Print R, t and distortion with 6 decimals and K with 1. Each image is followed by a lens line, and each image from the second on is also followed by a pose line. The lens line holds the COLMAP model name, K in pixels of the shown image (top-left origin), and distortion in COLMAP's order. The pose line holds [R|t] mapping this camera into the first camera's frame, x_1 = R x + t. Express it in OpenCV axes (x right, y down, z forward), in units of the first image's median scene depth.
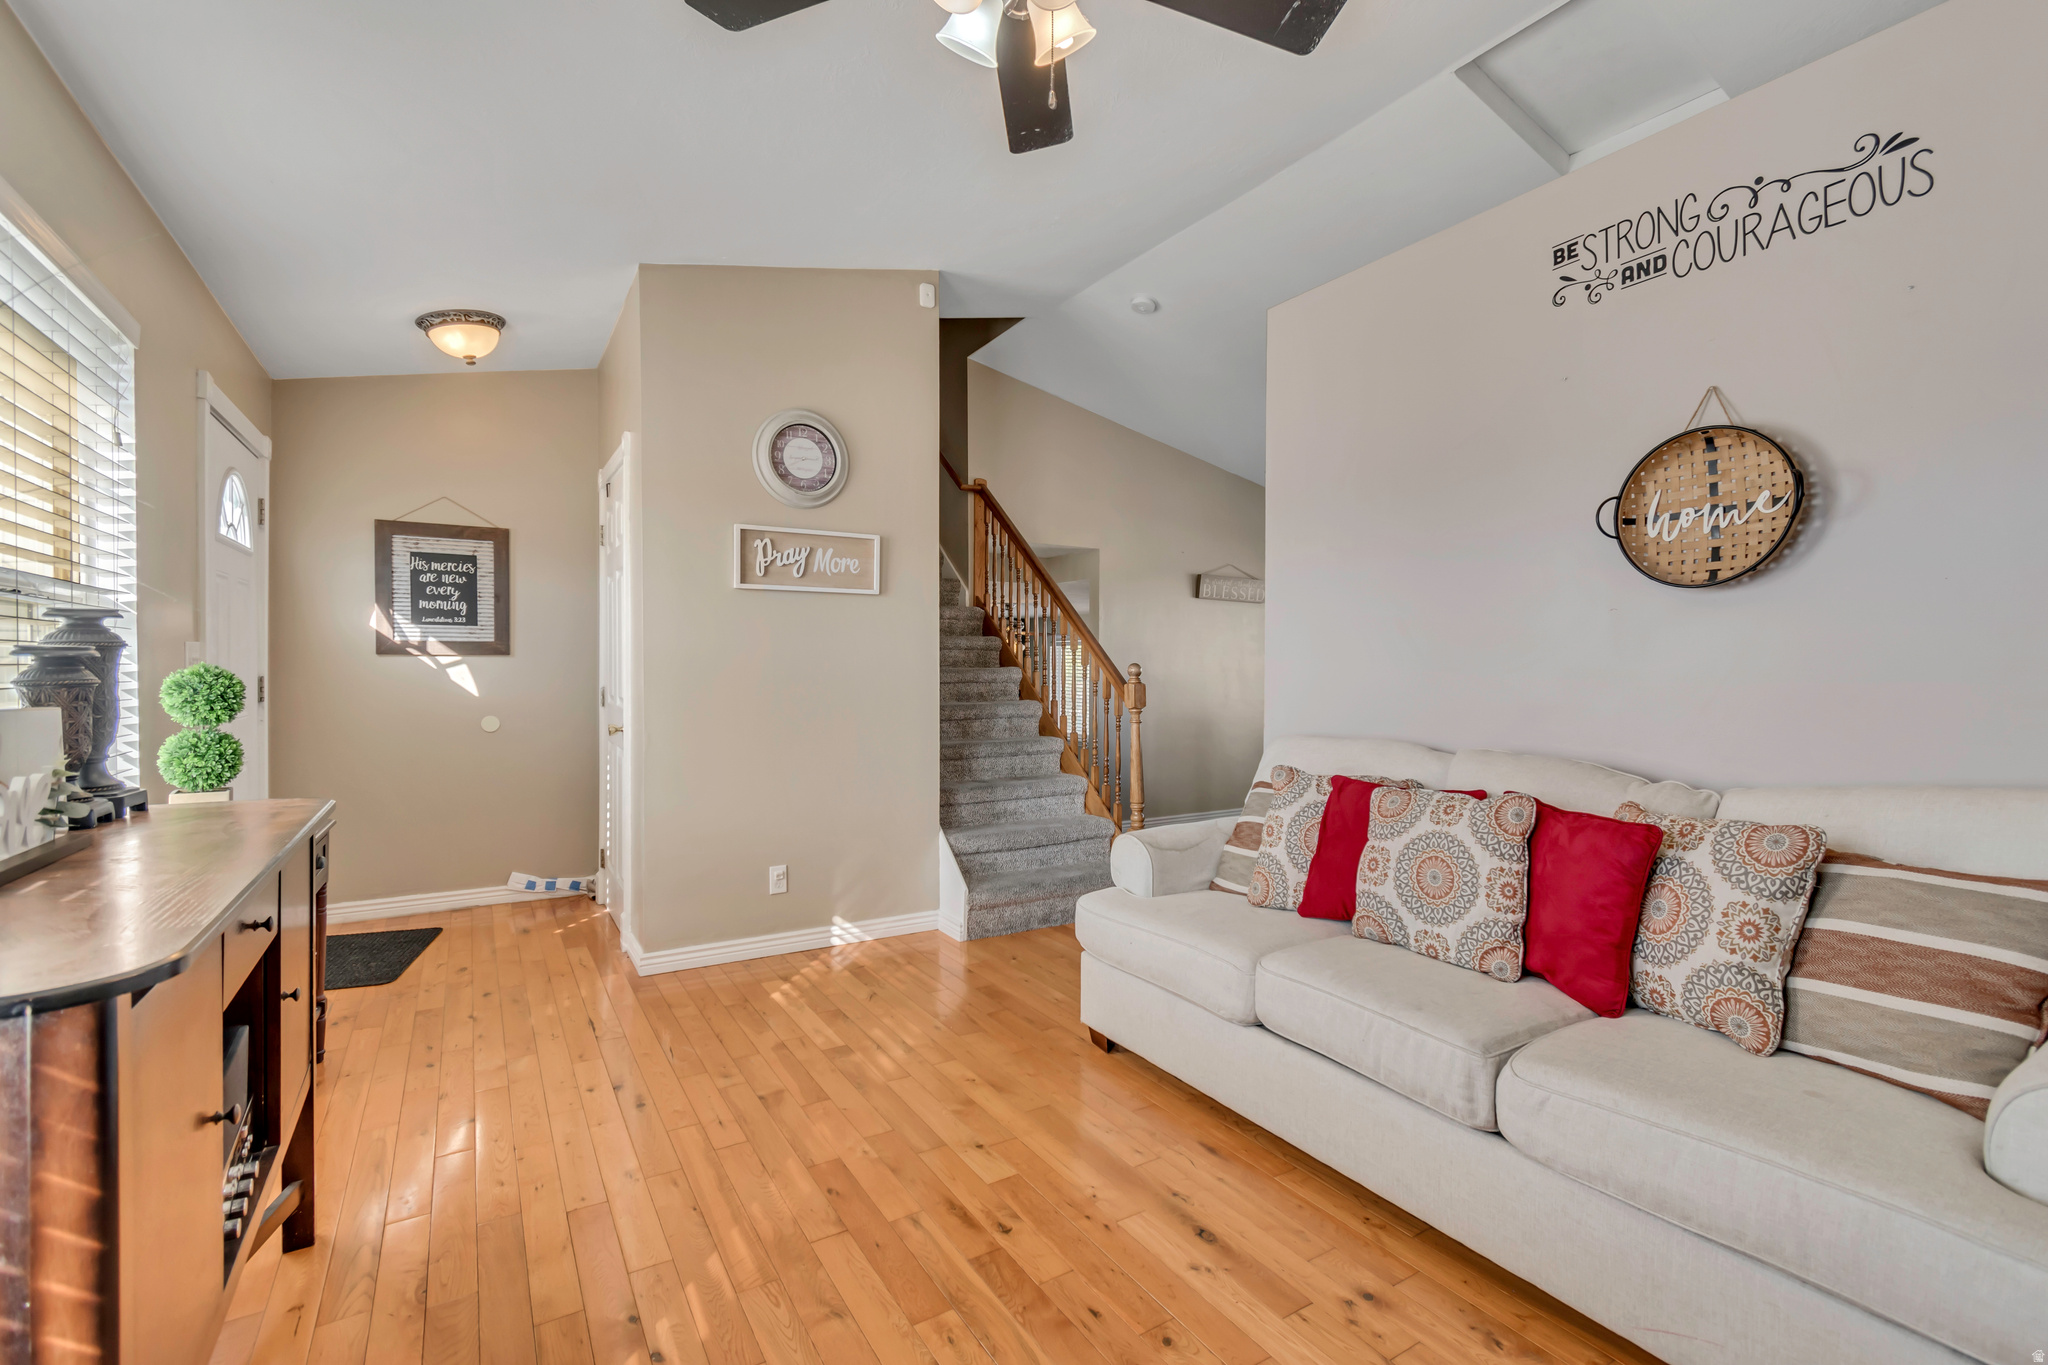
lens RADIAL K [[911.3, 0, 1025.4], [0, 911.3, 683.2], [0, 0, 1]] dist [0.001843, -0.000620]
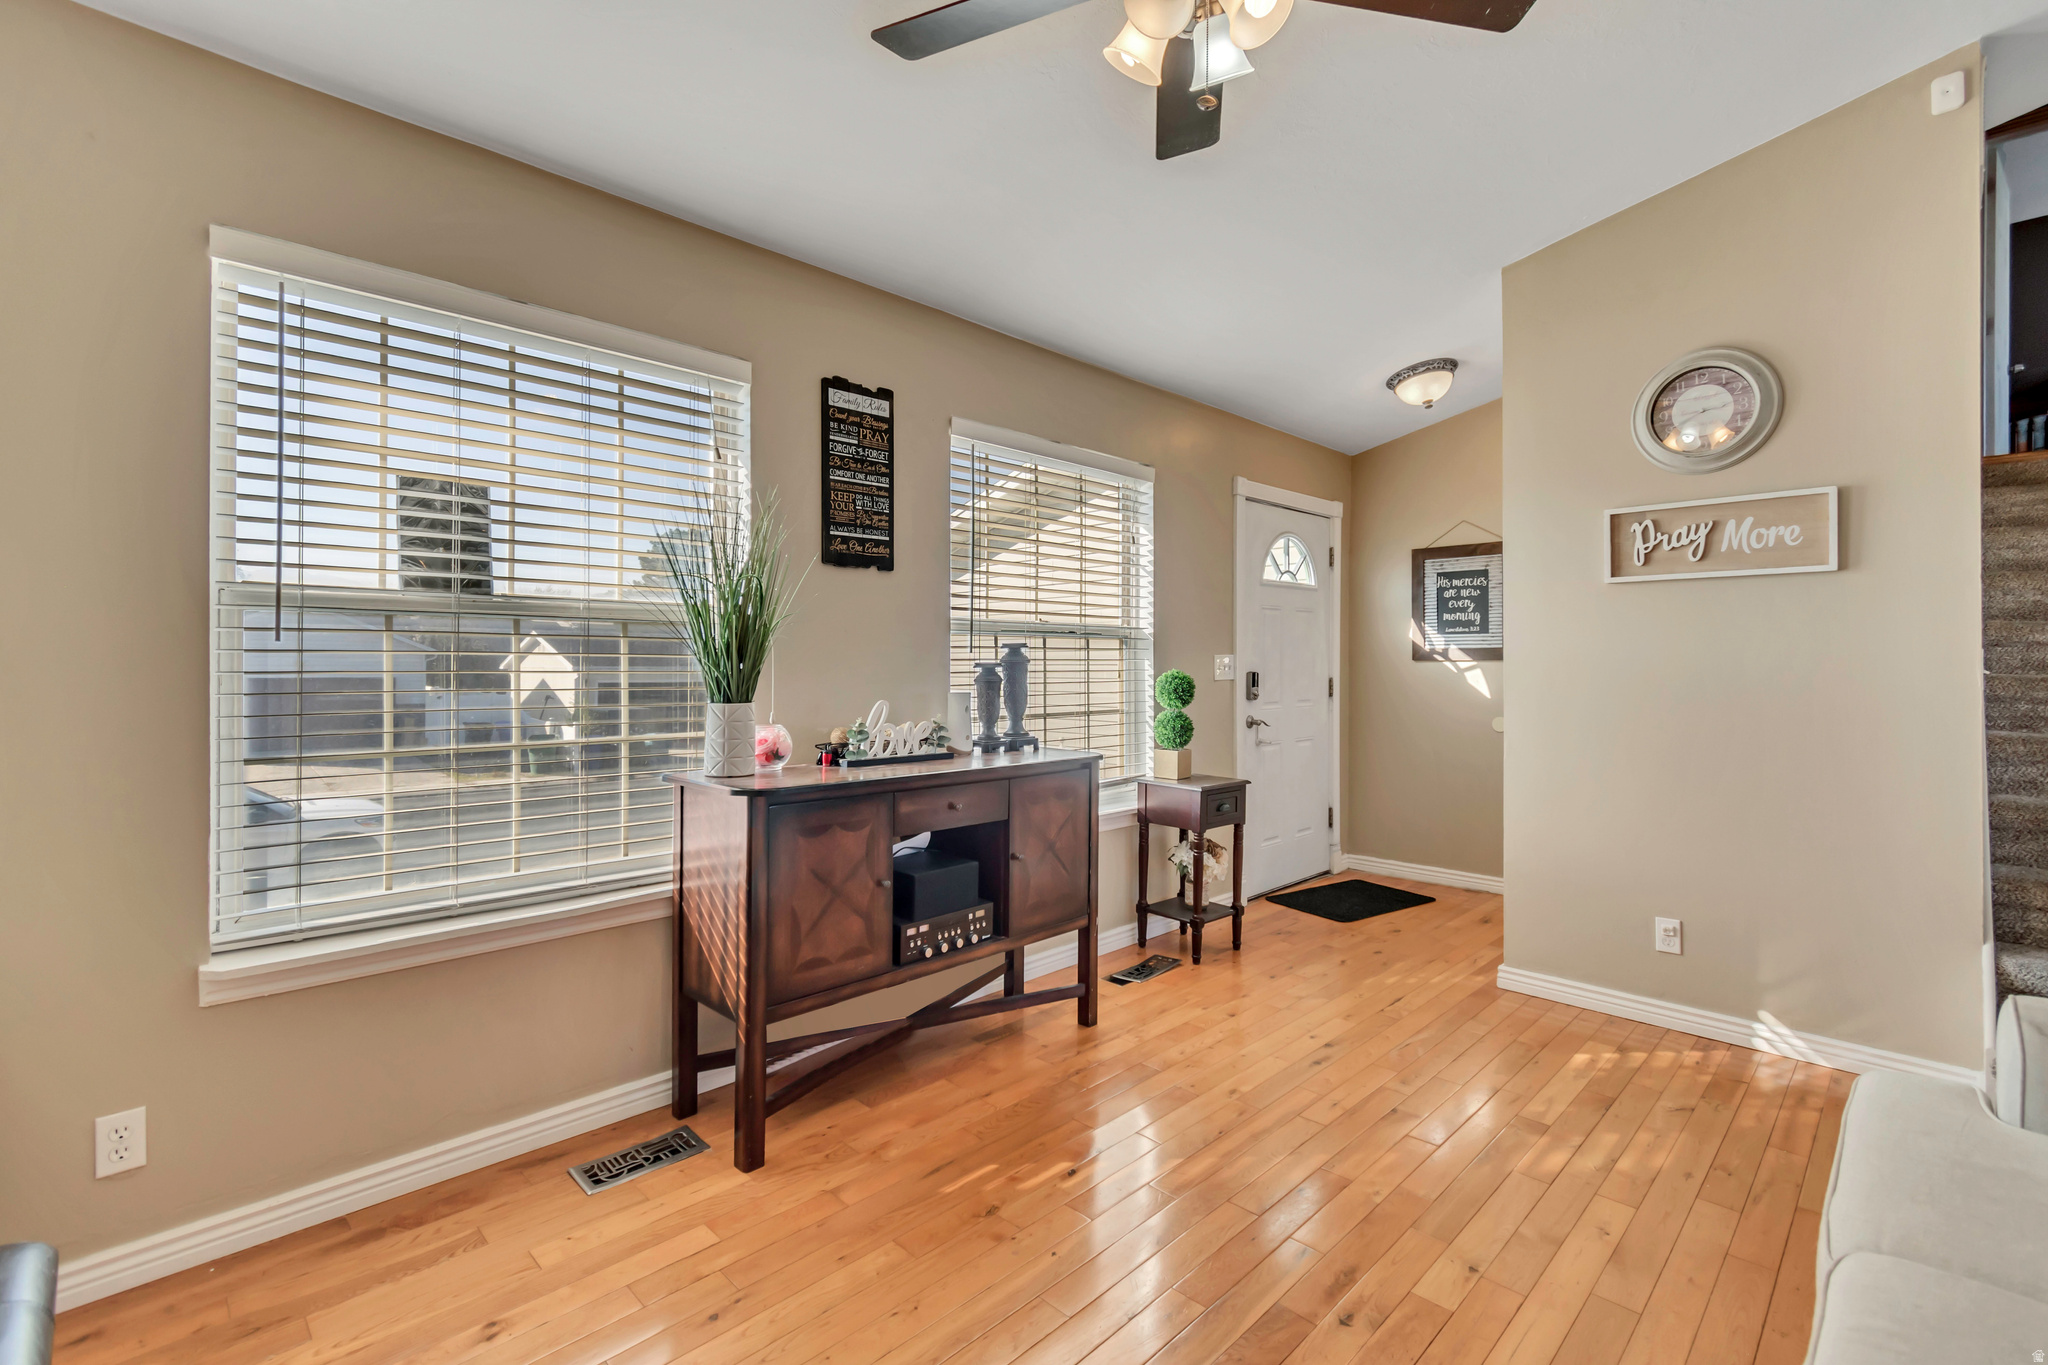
lens RADIAL K [[910.3, 0, 1019.6], [0, 910.3, 660.9], [0, 0, 1]] dist [0.001091, -0.000133]
pose [[0.225381, -0.005899, -0.974253, 0.386300], [-0.018328, 0.999779, -0.010294, -0.010178], [0.974098, 0.020177, 0.225223, 0.245400]]
